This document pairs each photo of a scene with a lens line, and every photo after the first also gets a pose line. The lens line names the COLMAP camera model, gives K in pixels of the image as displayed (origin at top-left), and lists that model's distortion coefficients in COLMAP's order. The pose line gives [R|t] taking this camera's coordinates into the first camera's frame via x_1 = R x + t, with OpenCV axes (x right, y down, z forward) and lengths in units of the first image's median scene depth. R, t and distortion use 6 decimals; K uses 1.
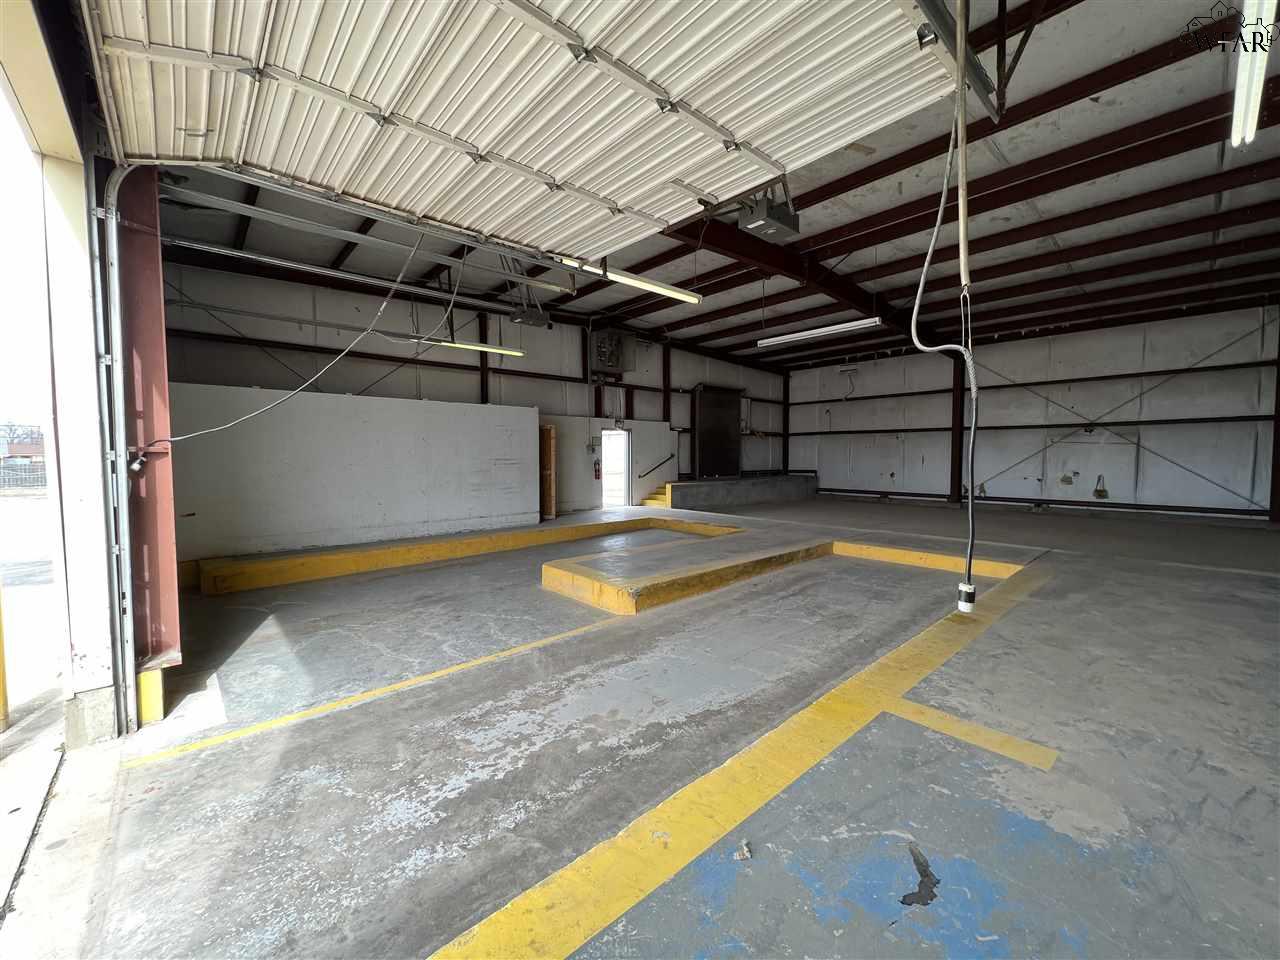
lens RADIAL K [[507.9, 0, 637.7], [0, 507.9, 478.0], [0, 0, 1]] dist [0.000241, 0.000078]
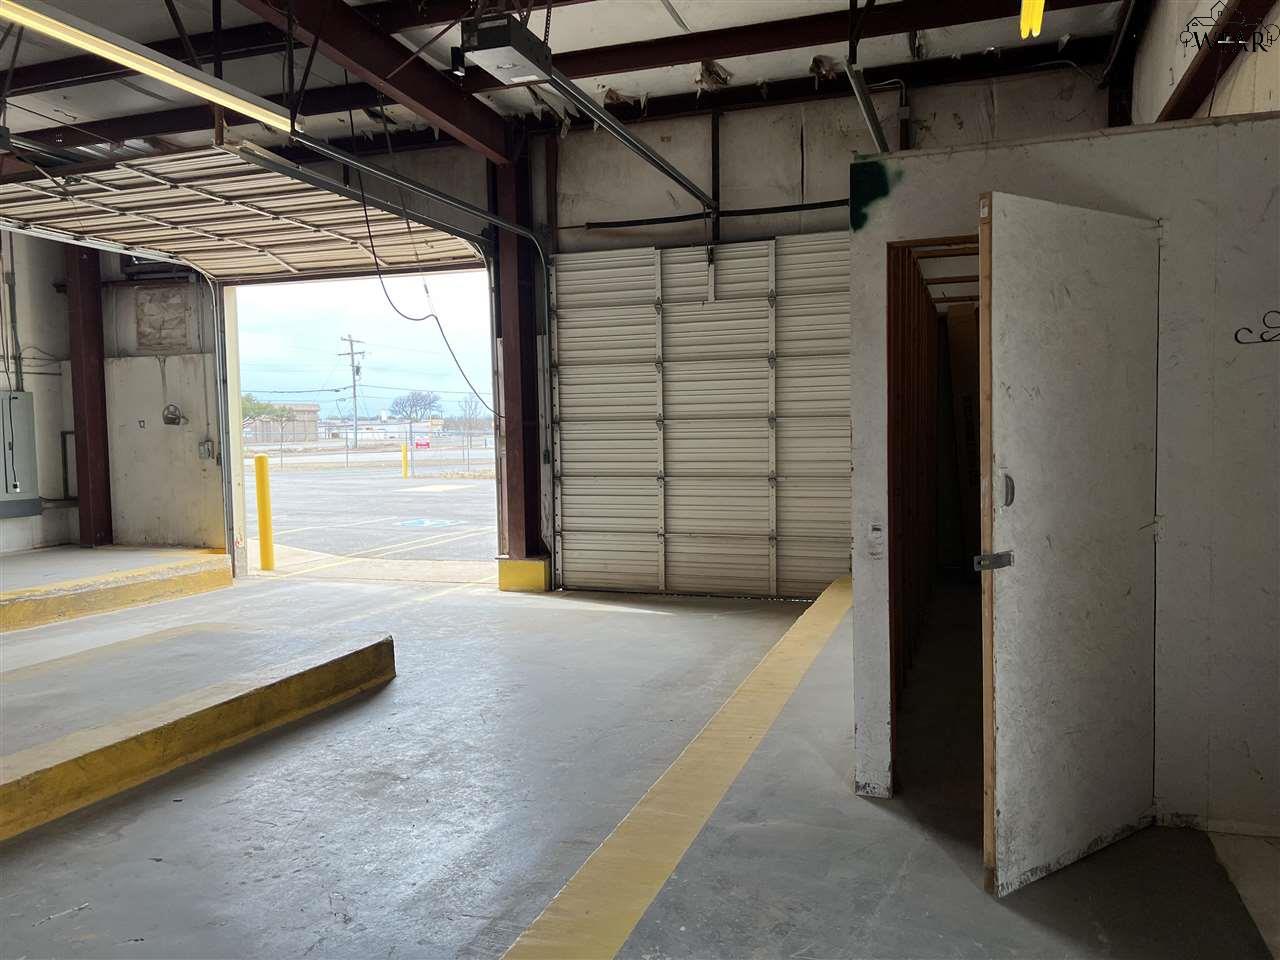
lens RADIAL K [[960.1, 0, 645.2], [0, 960.1, 473.3], [0, 0, 1]] dist [0.056752, -0.056503]
pose [[-0.870826, 0.045179, -0.489511, 0.035238], [-0.002589, 0.995332, 0.096471, -0.046031], [0.491585, 0.085277, -0.866644, 0.922534]]
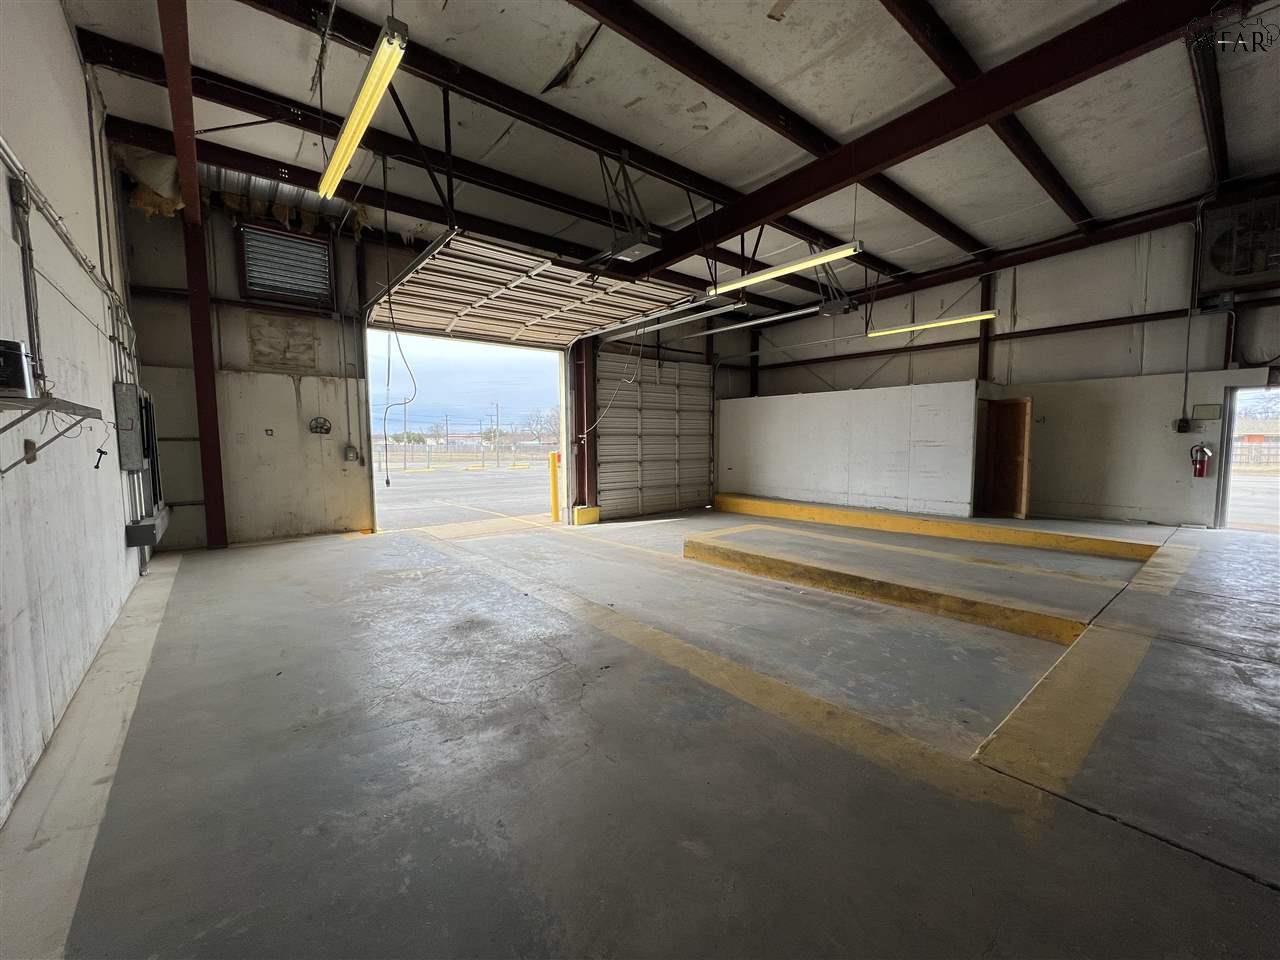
lens RADIAL K [[510.4, 0, 637.0], [0, 510.4, 478.3], [0, 0, 1]] dist [-0.002860, -0.000233]
pose [[-0.040377, 0.081487, -0.995856, 0.496869], [-0.040473, 0.995718, 0.083116, -0.017291], [0.998364, 0.043661, -0.036906, 0.349136]]
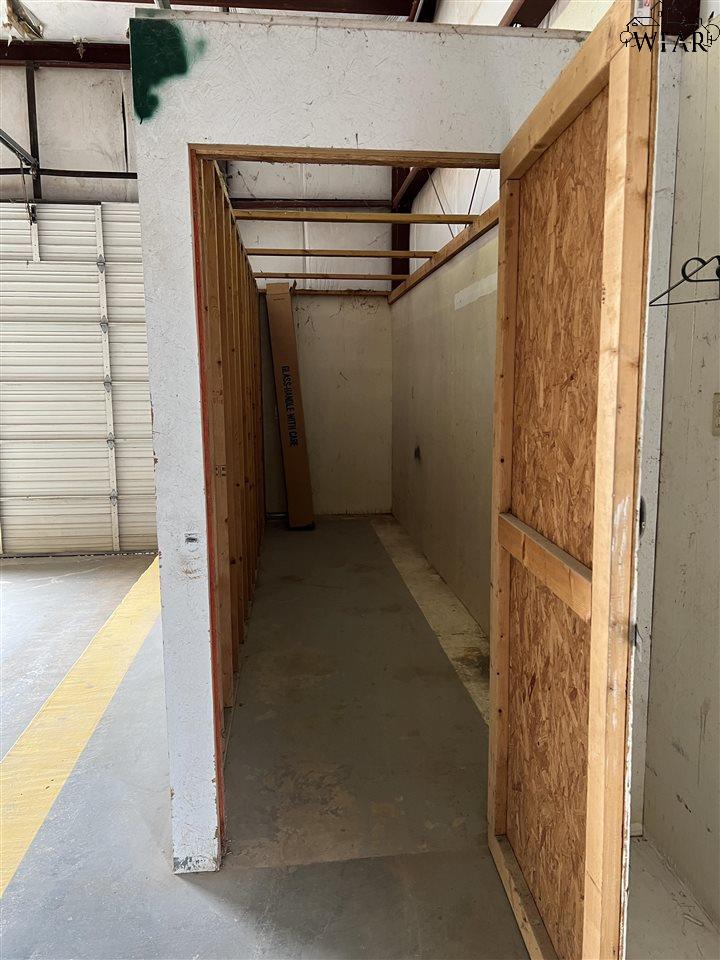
lens RADIAL K [[720.1, 0, 360.0], [0, 720.1, 480.0], [0, 0, 1]] dist [0.056752, -0.056503]
pose [[-0.586299, 0.122758, -0.800740, -0.050465], [-0.025555, 0.985157, 0.169741, -0.043756], [0.809692, 0.119982, -0.574460, 0.839226]]
